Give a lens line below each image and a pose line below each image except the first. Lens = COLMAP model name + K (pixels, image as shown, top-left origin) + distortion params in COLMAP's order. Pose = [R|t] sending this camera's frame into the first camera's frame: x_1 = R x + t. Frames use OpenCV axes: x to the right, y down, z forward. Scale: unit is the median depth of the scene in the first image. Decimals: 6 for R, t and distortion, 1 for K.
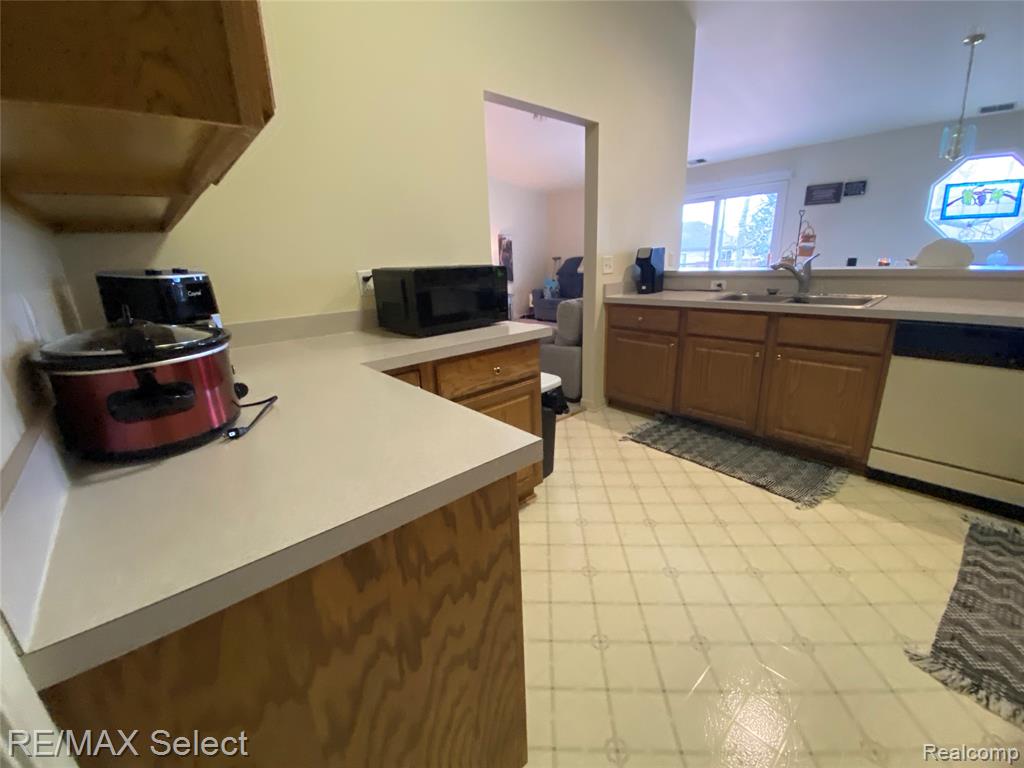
lens RADIAL K [[411.8, 0, 518.8], [0, 411.8, 384.9], [0, 0, 1]] dist [0.013469, -0.017364]
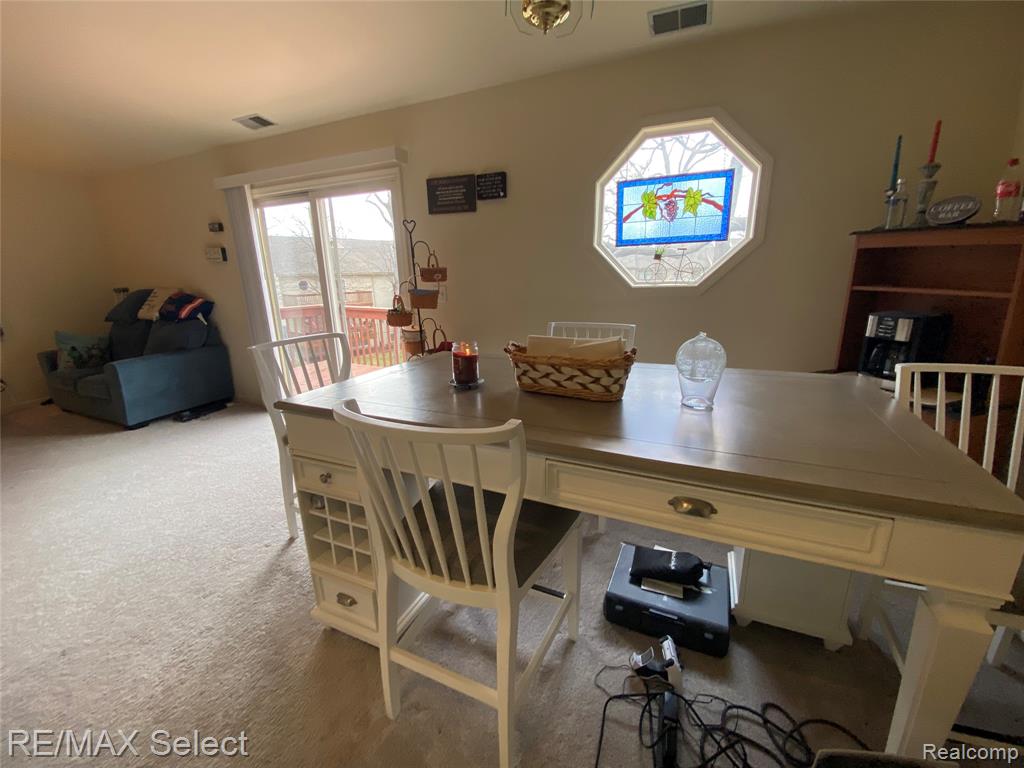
lens RADIAL K [[411.8, 0, 512.7], [0, 411.8, 384.3], [0, 0, 1]] dist [0.013469, -0.017364]
pose [[0.915276, -0.082485, 0.394291, 0.674557], [0.100132, 0.994676, -0.024352, -0.220241], [-0.390184, 0.061770, 0.918663, 0.555005]]
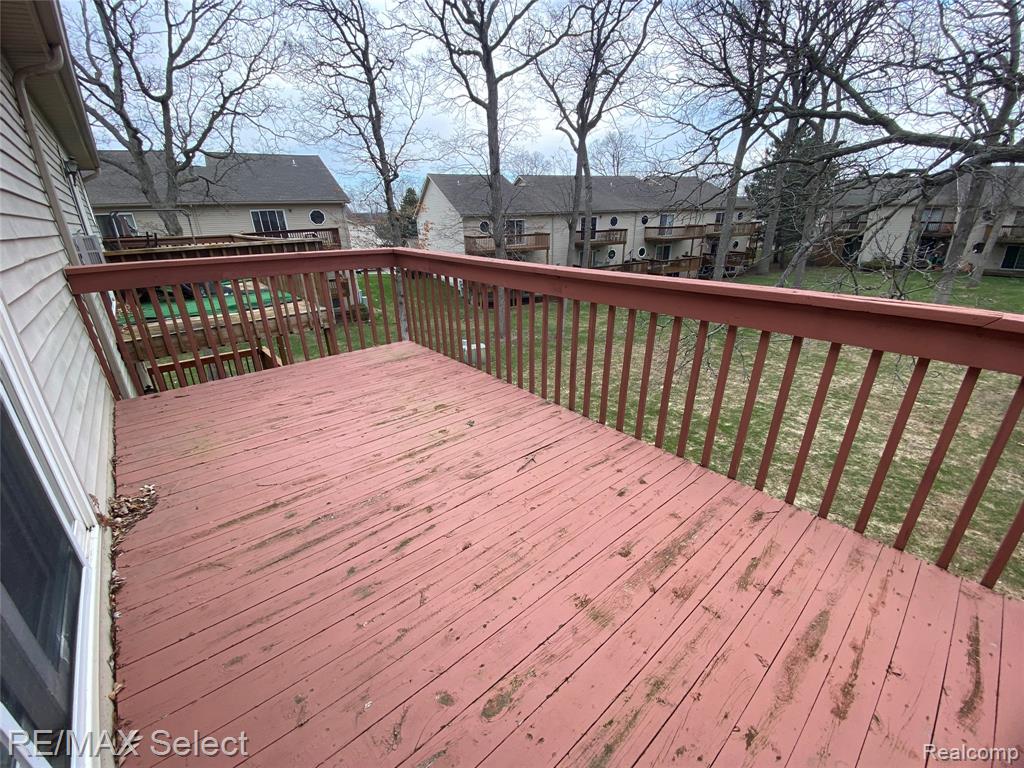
lens RADIAL K [[411.8, 0, 513.5], [0, 411.8, 383.5], [0, 0, 1]] dist [0.013469, -0.017364]
pose [[0.999715, 0.023094, -0.005973, 0.949602], [-0.022529, 0.996401, 0.081714, -0.427840], [0.007839, -0.081556, 0.996638, 1.401504]]
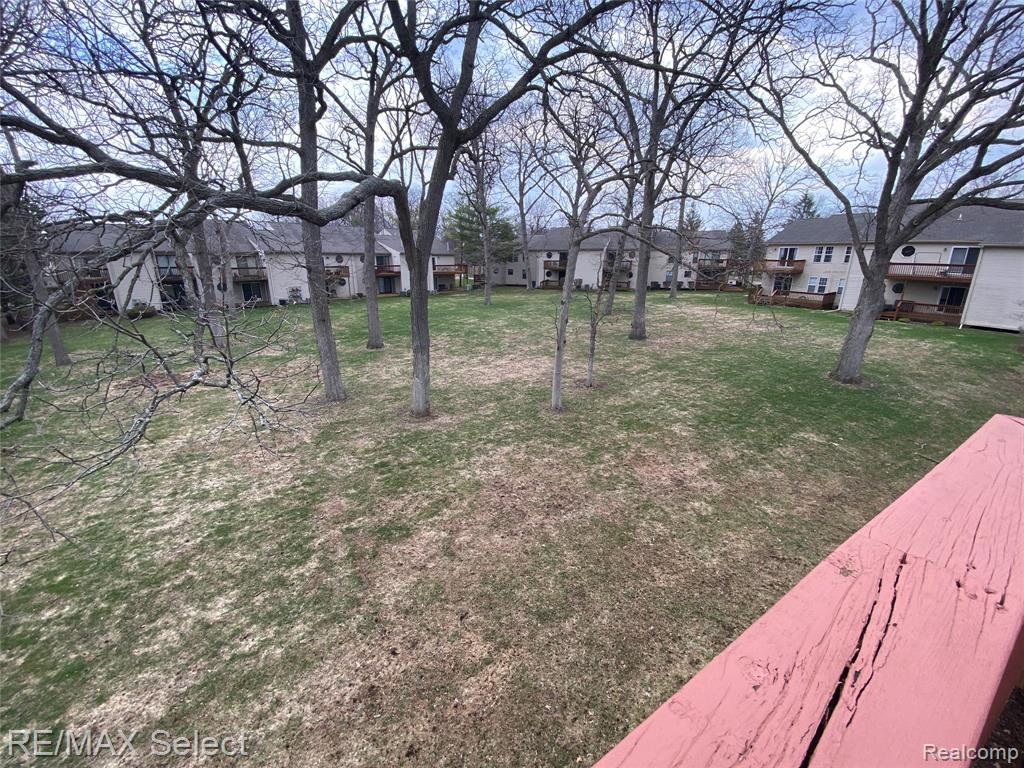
lens RADIAL K [[411.8, 0, 511.6], [0, 411.8, 383.2], [0, 0, 1]] dist [0.013469, -0.017364]
pose [[0.147442, -0.245190, 0.958198, 1.233374], [0.280380, 0.939406, 0.197239, -0.561431], [-0.948498, 0.239578, 0.207254, 1.801190]]
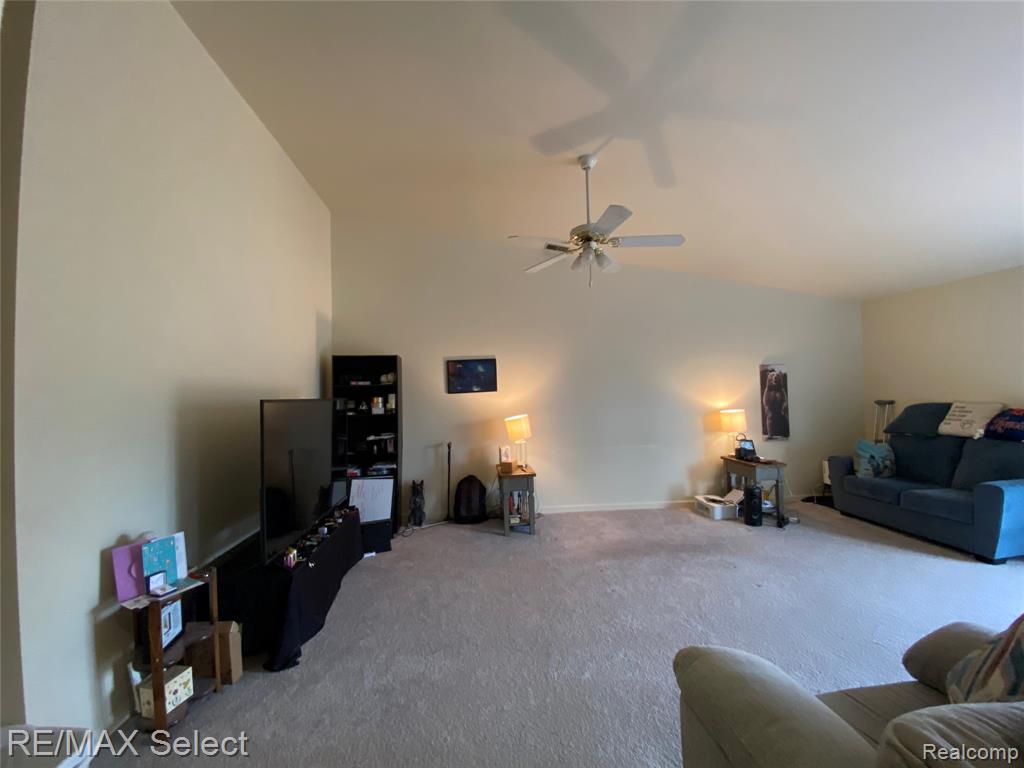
lens RADIAL K [[411.8, 0, 507.7], [0, 411.8, 375.7], [0, 0, 1]] dist [0.013469, -0.017364]
pose [[0.794308, 0.006112, -0.607485, 0.047628], [-0.195553, 0.949302, -0.246140, -0.203139], [0.575182, 0.314306, 0.755233, 0.530536]]
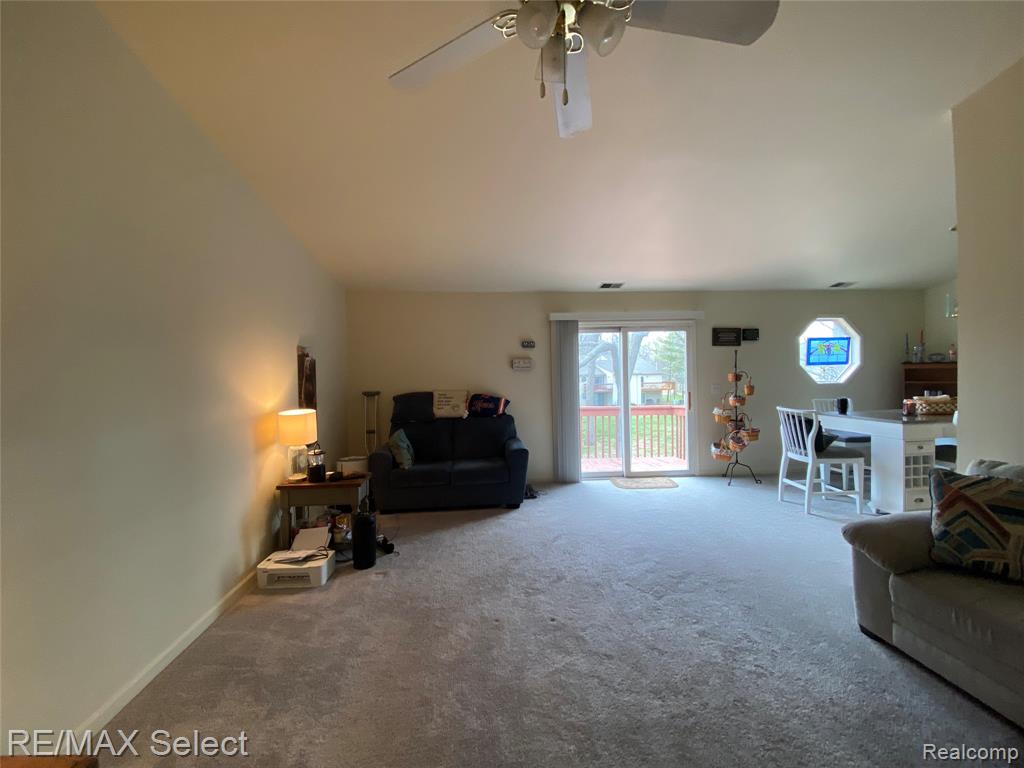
lens RADIAL K [[411.8, 0, 511.0], [0, 411.8, 383.3], [0, 0, 1]] dist [0.013469, -0.017364]
pose [[0.606330, 0.020052, 0.794960, -0.475912], [0.226018, 0.954108, -0.196455, -0.318324], [-0.762417, 0.298792, 0.573972, 1.001186]]
